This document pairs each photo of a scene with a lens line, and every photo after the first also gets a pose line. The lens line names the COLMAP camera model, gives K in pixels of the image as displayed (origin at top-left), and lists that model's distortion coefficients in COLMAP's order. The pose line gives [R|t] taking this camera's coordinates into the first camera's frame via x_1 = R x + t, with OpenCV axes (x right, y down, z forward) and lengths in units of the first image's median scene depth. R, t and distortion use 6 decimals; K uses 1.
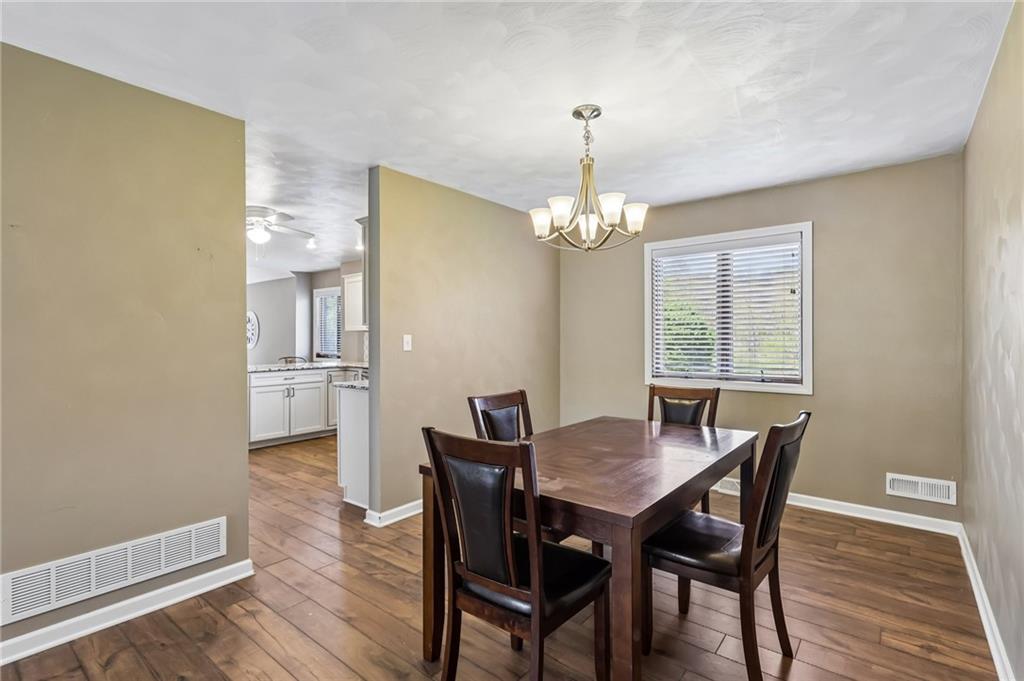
lens RADIAL K [[483.9, 0, 511.7], [0, 483.9, 338.9], [0, 0, 1]] dist [0.000298, 0.000017]
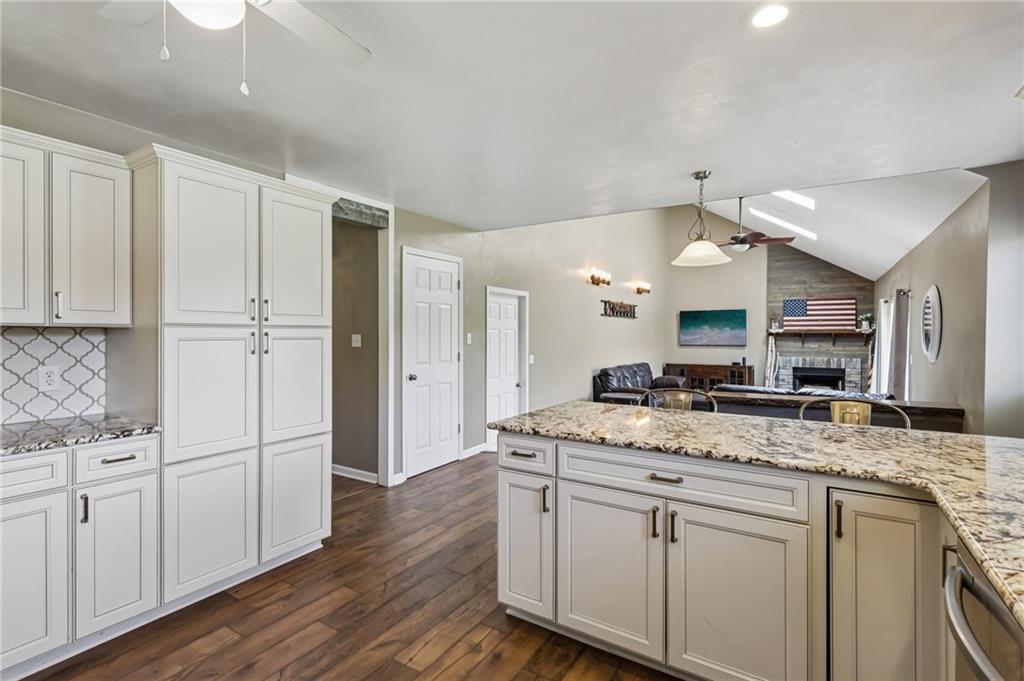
lens RADIAL K [[483.9, 0, 510.6], [0, 483.9, 337.2], [0, 0, 1]] dist [0.000298, 0.000017]
pose [[0.104699, 0.005991, -0.994486, -0.162807], [-0.003935, 0.999977, 0.005610, -0.010440], [0.994496, 0.003326, 0.104720, 0.870176]]
